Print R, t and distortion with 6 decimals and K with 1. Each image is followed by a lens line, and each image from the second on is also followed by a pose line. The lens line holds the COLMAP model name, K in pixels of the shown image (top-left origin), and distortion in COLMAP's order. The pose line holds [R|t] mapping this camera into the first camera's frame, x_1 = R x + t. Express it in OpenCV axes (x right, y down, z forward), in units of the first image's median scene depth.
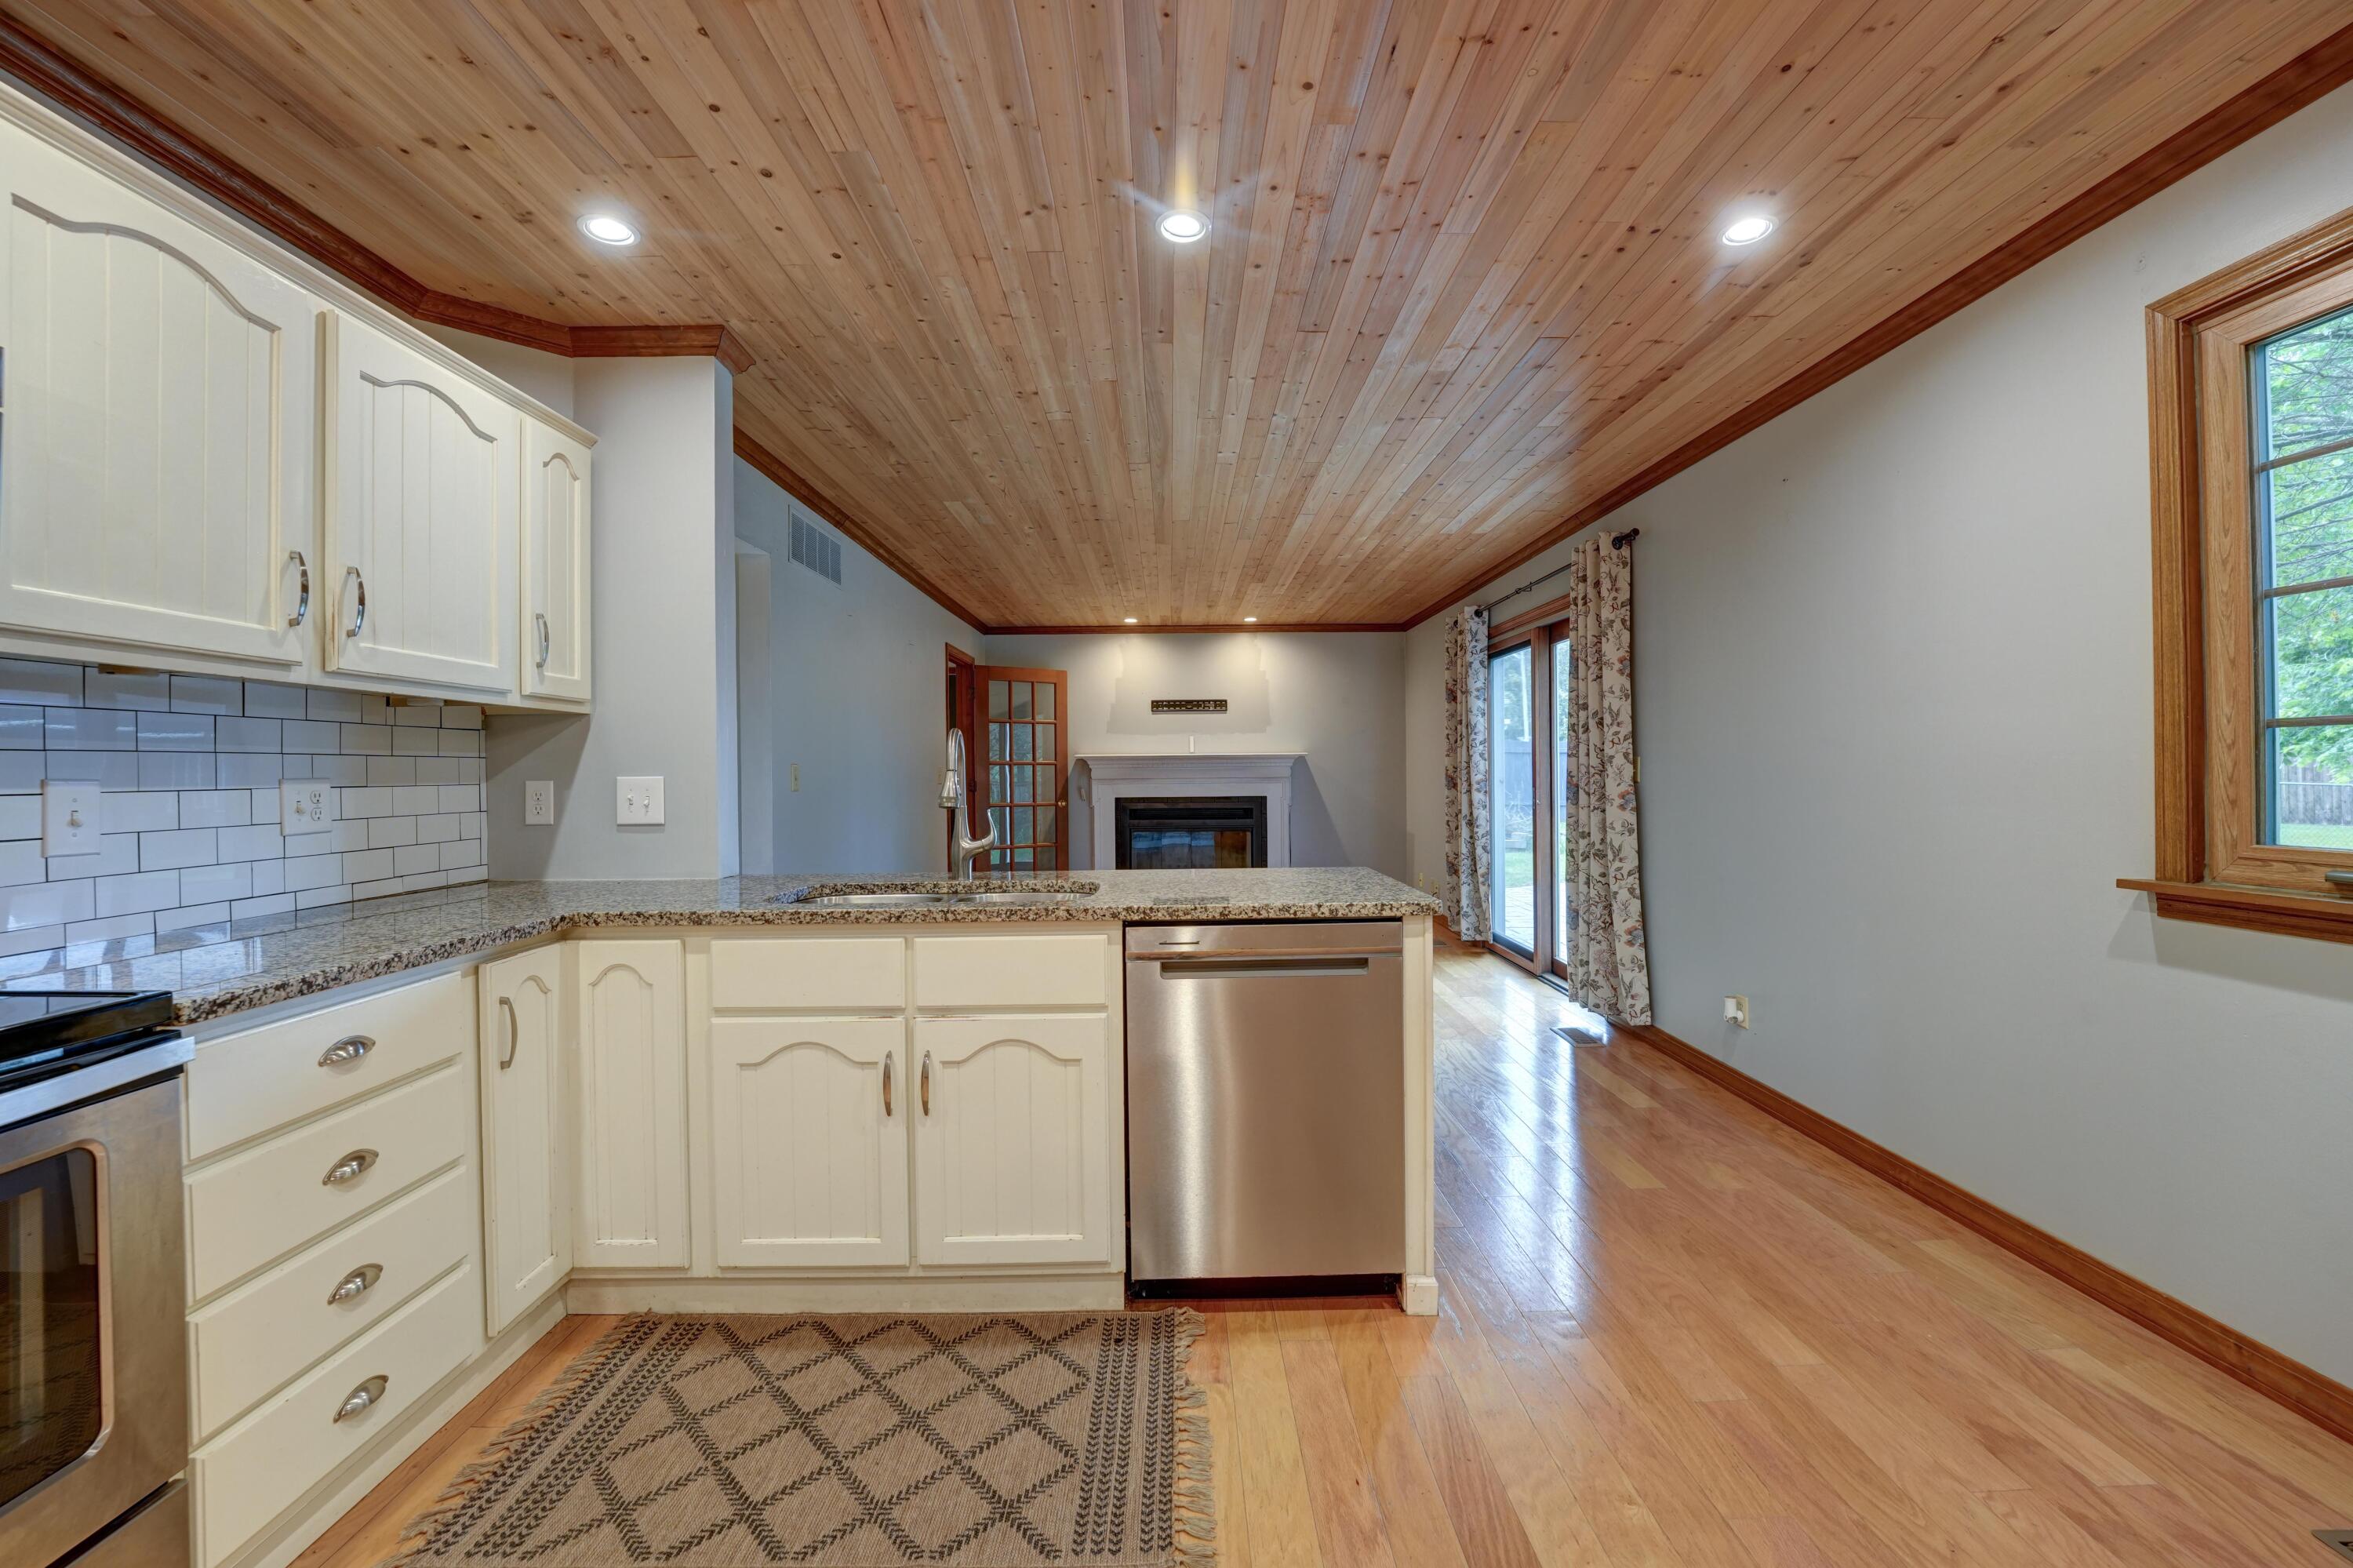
lens RADIAL K [[961.7, 0, 1185.8], [0, 961.7, 774.3], [0, 0, 1]] dist [-0.029281, 0.004008]
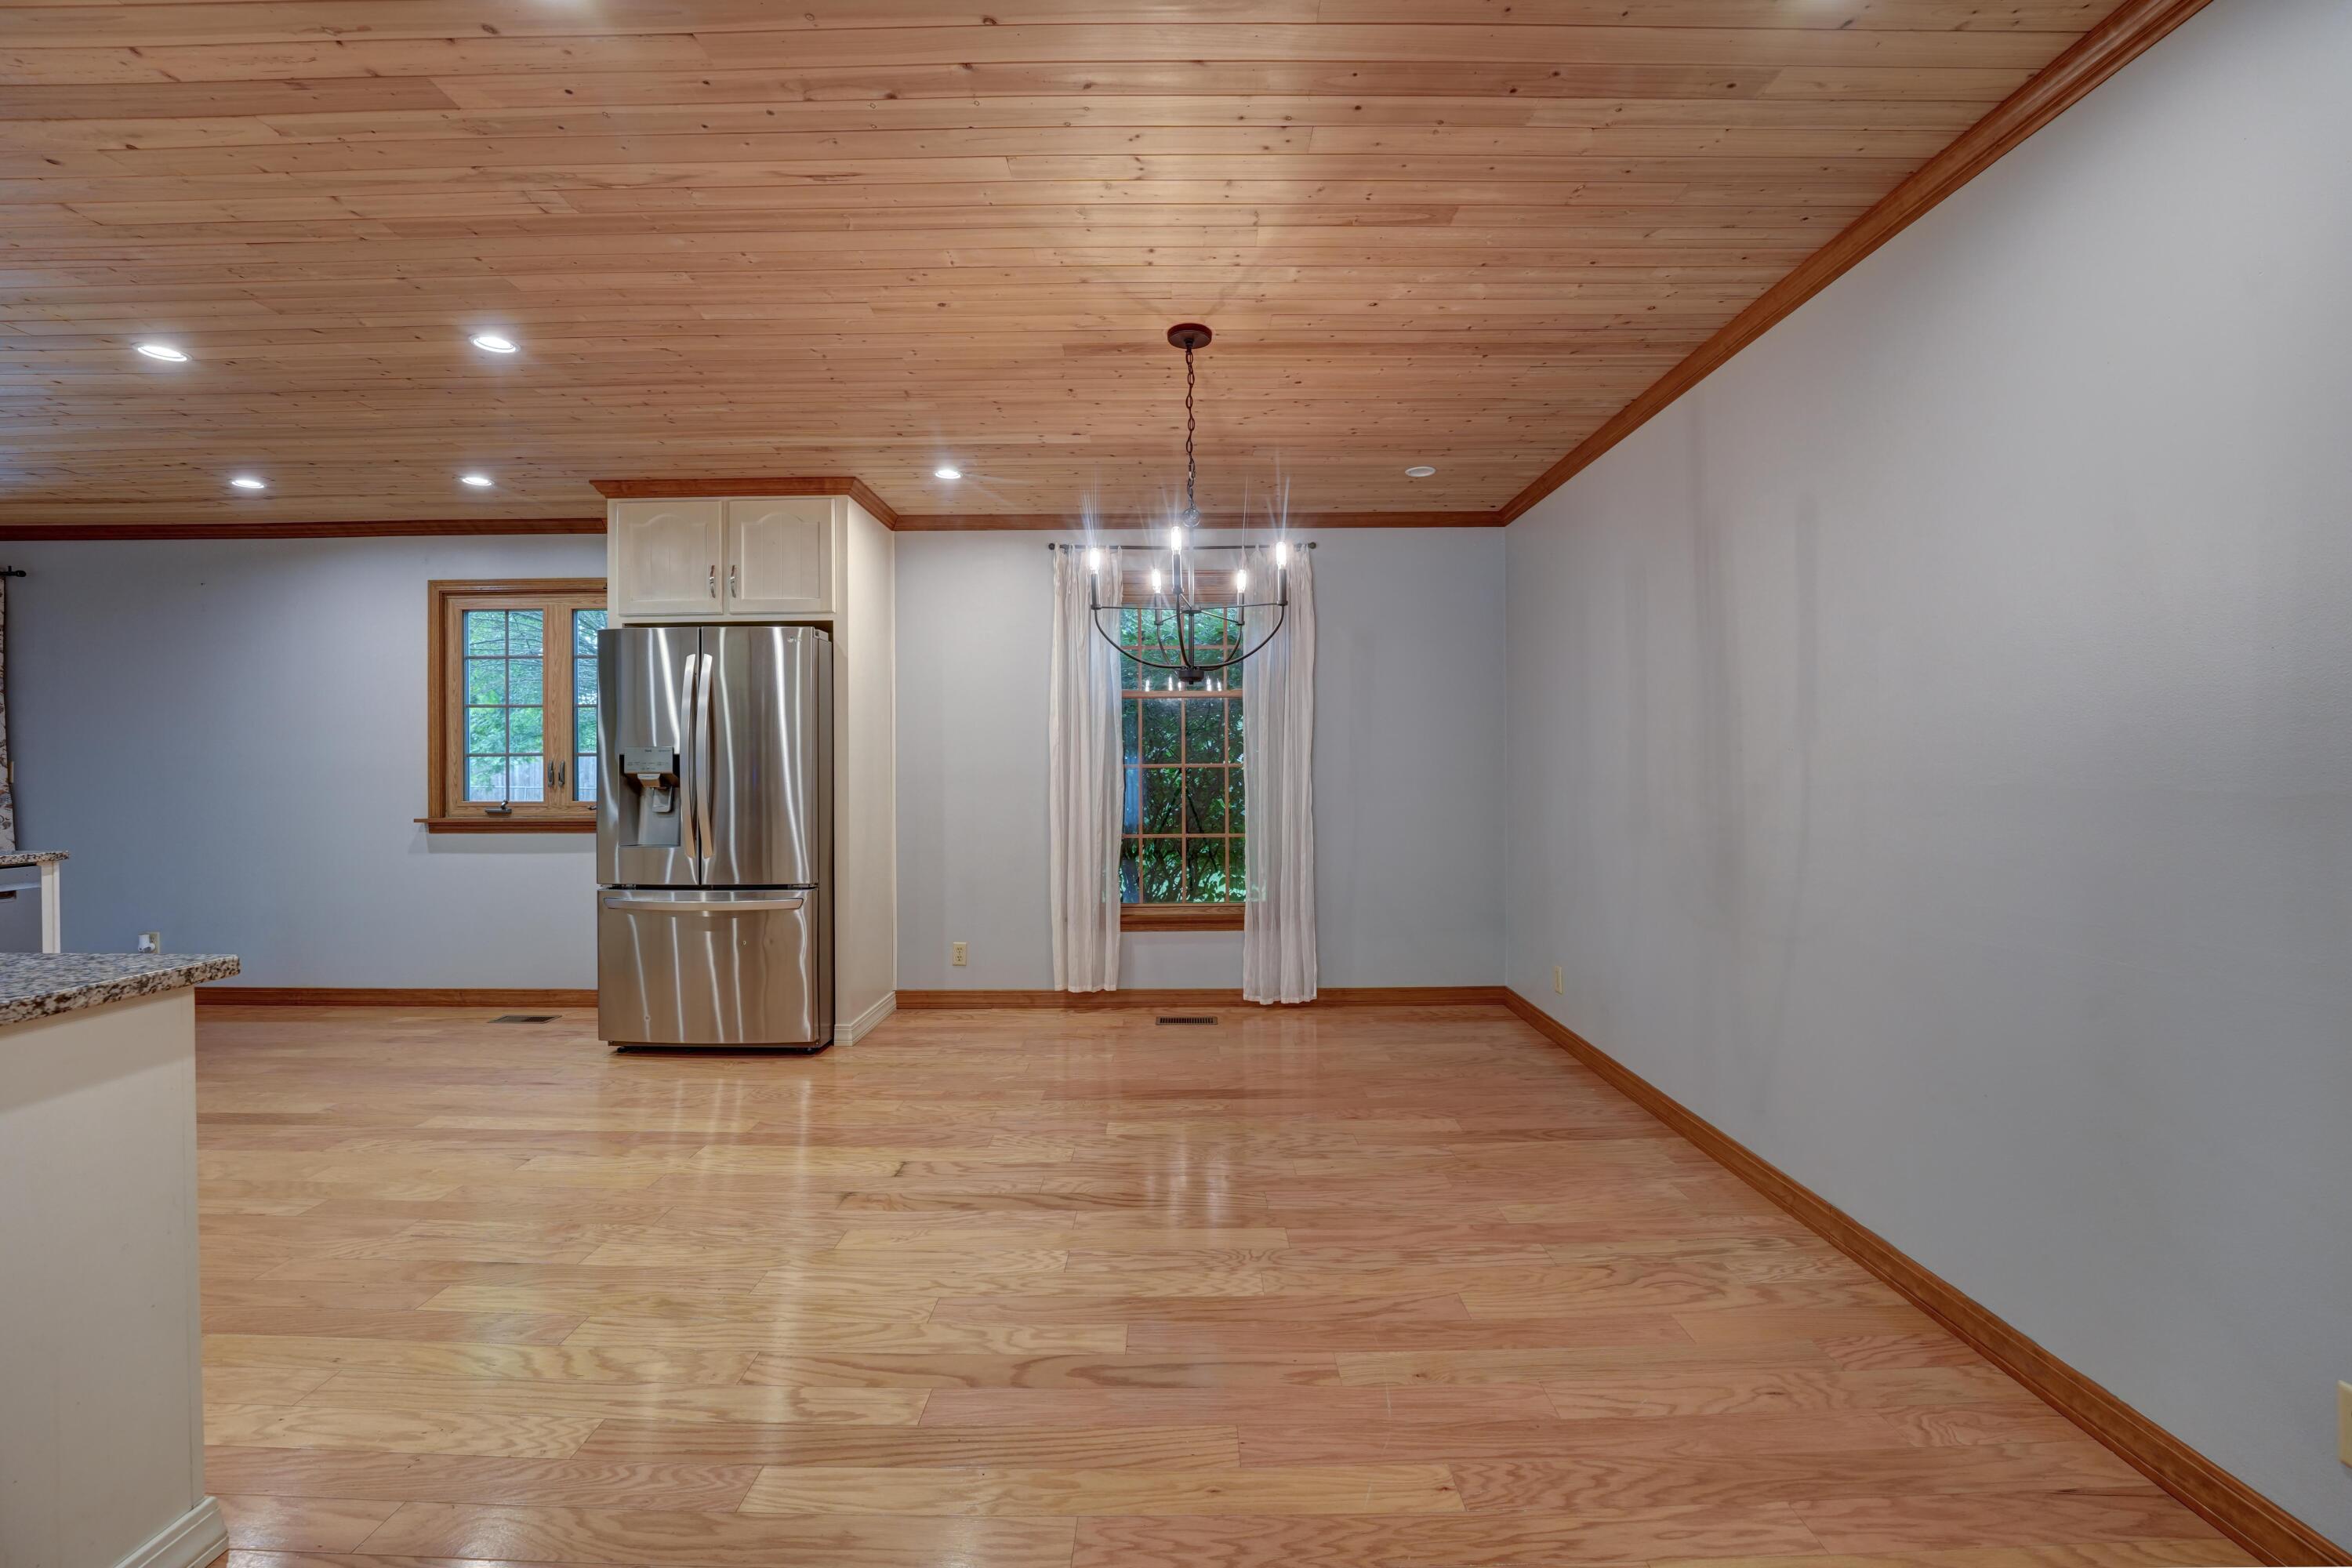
lens RADIAL K [[961.3, 0, 1181.8], [0, 961.3, 764.8], [0, 0, 1]] dist [-0.029281, 0.004008]
pose [[0.032338, 0.009732, 0.999430, -1.269953], [0.005517, 0.999936, -0.009916, 0.009827], [-0.999462, 0.005835, 0.032282, -0.971702]]
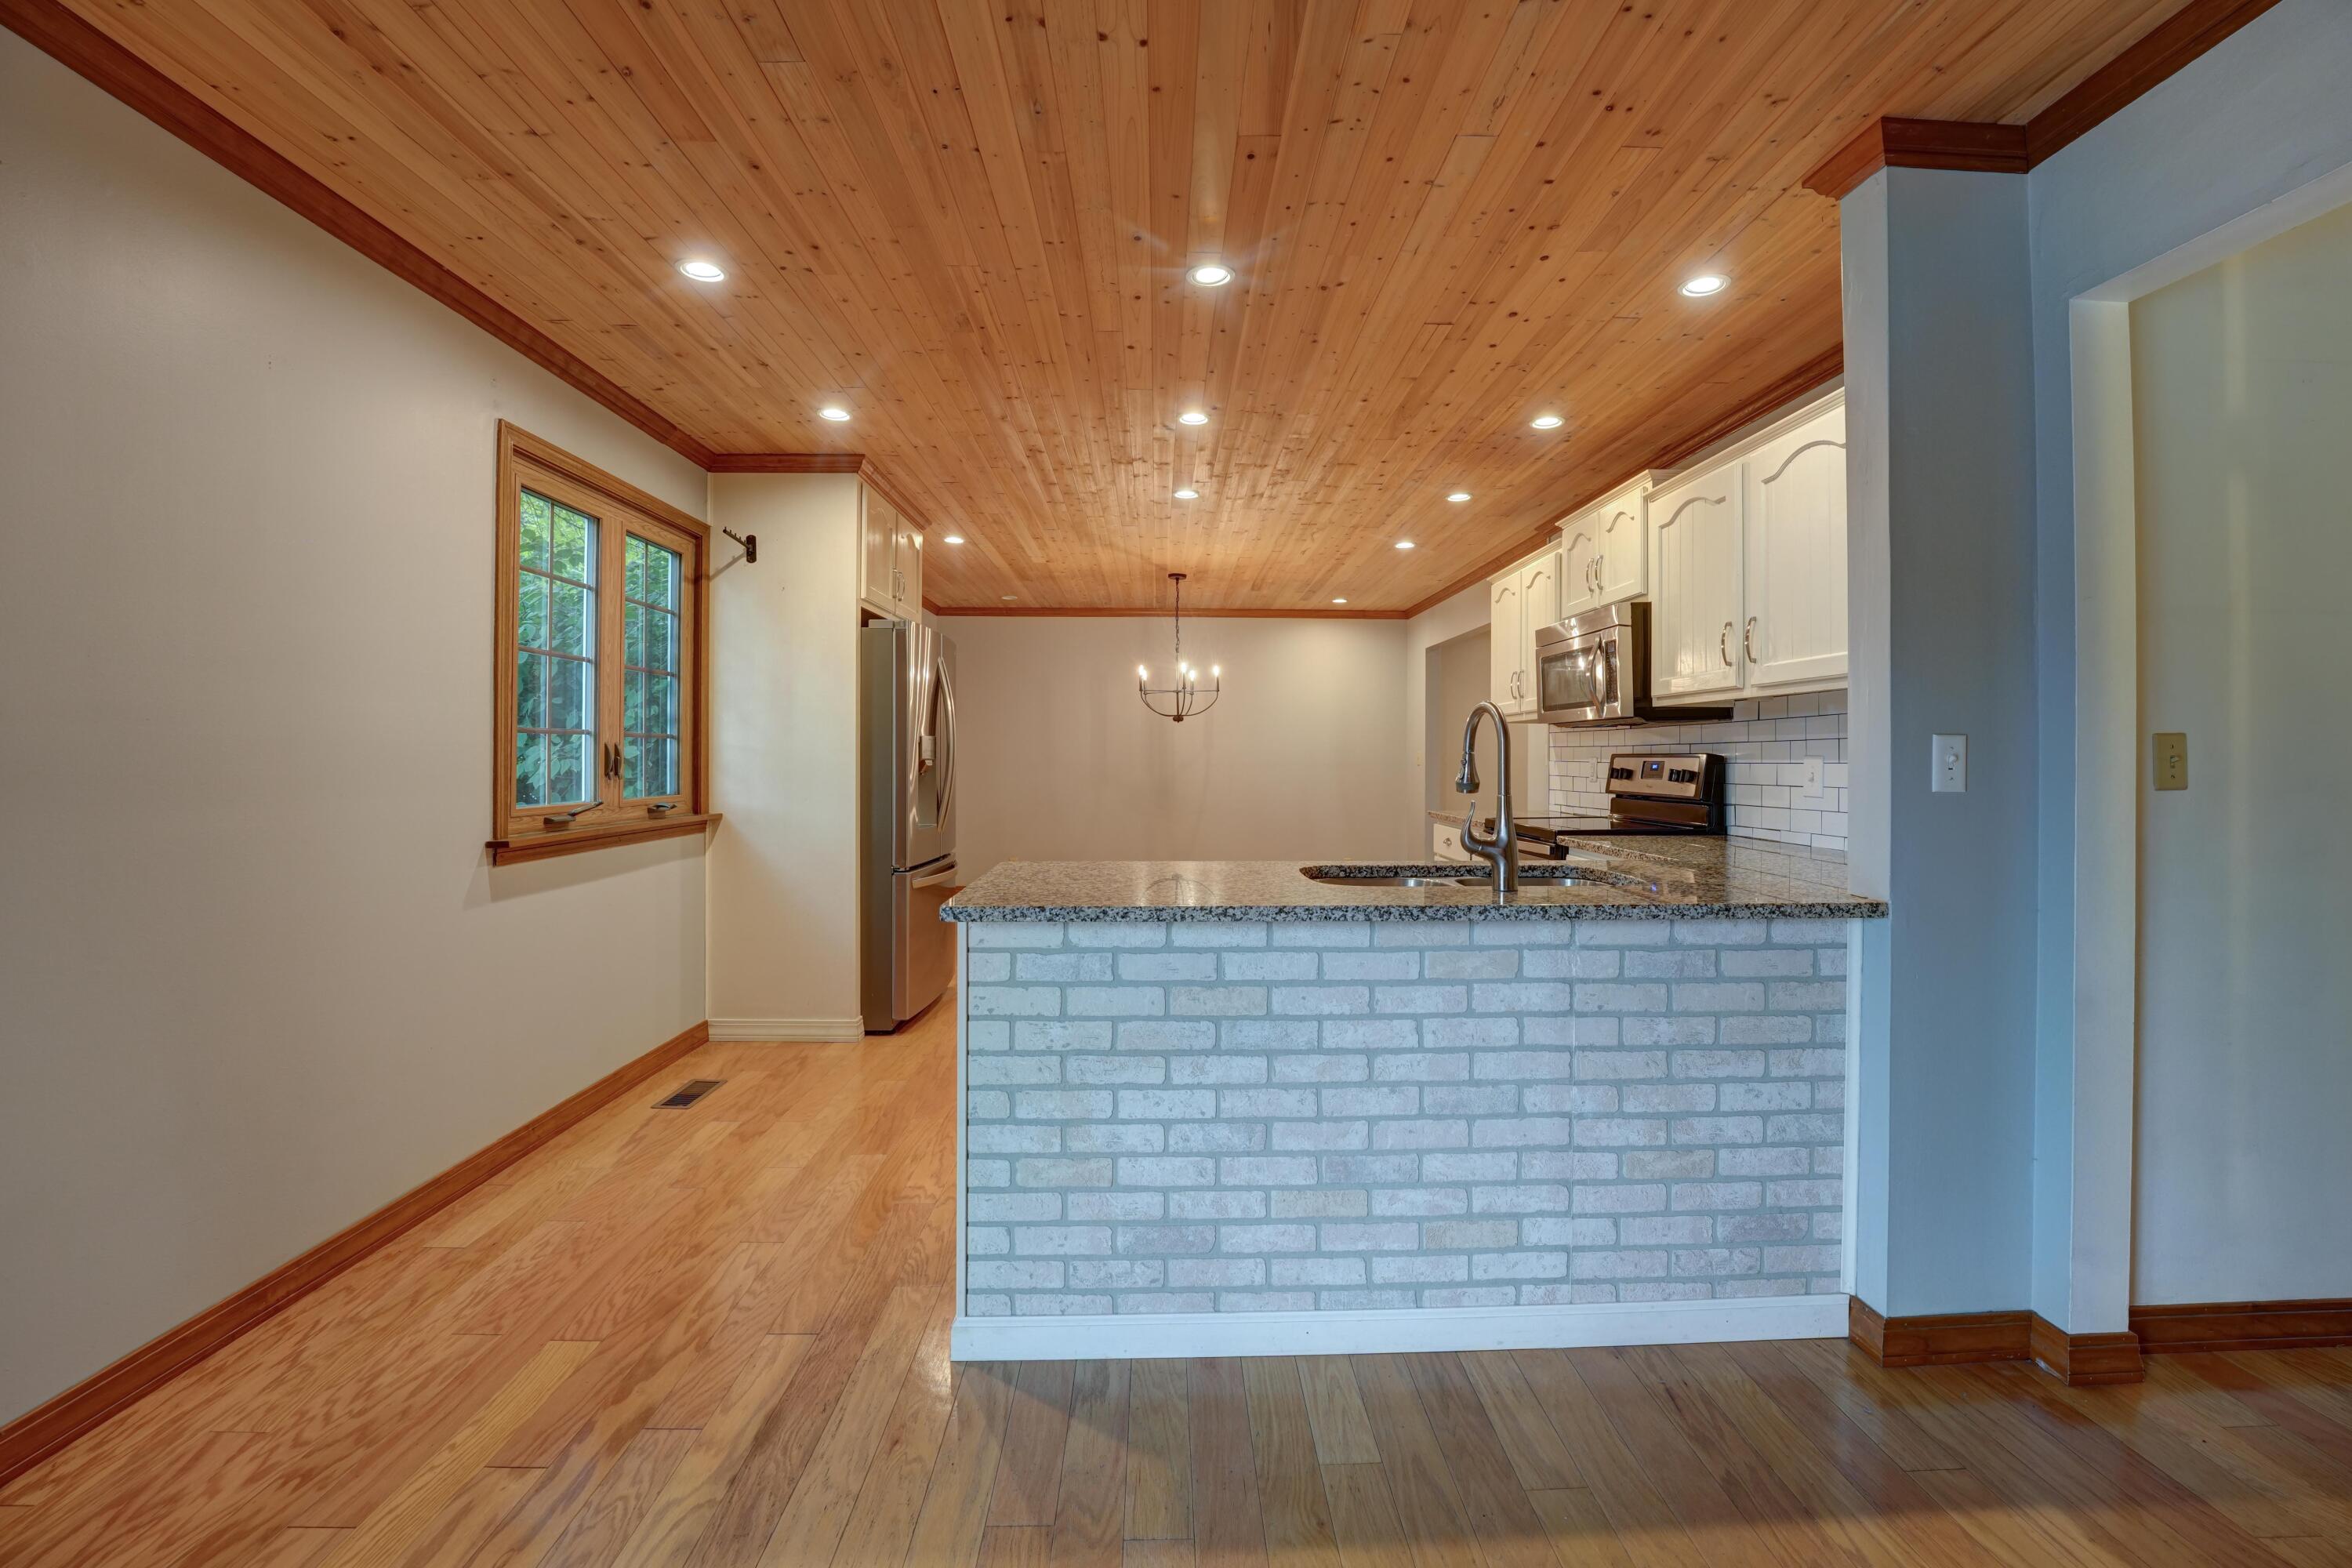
lens RADIAL K [[961.3, 0, 1189.5], [0, 961.3, 760.8], [0, 0, 1]] dist [-0.029281, 0.004008]
pose [[-0.999777, 0.007369, -0.019774, 0.050887], [0.007319, 0.999970, 0.002595, 0.001432], [0.019792, 0.002450, -0.999801, 2.274670]]
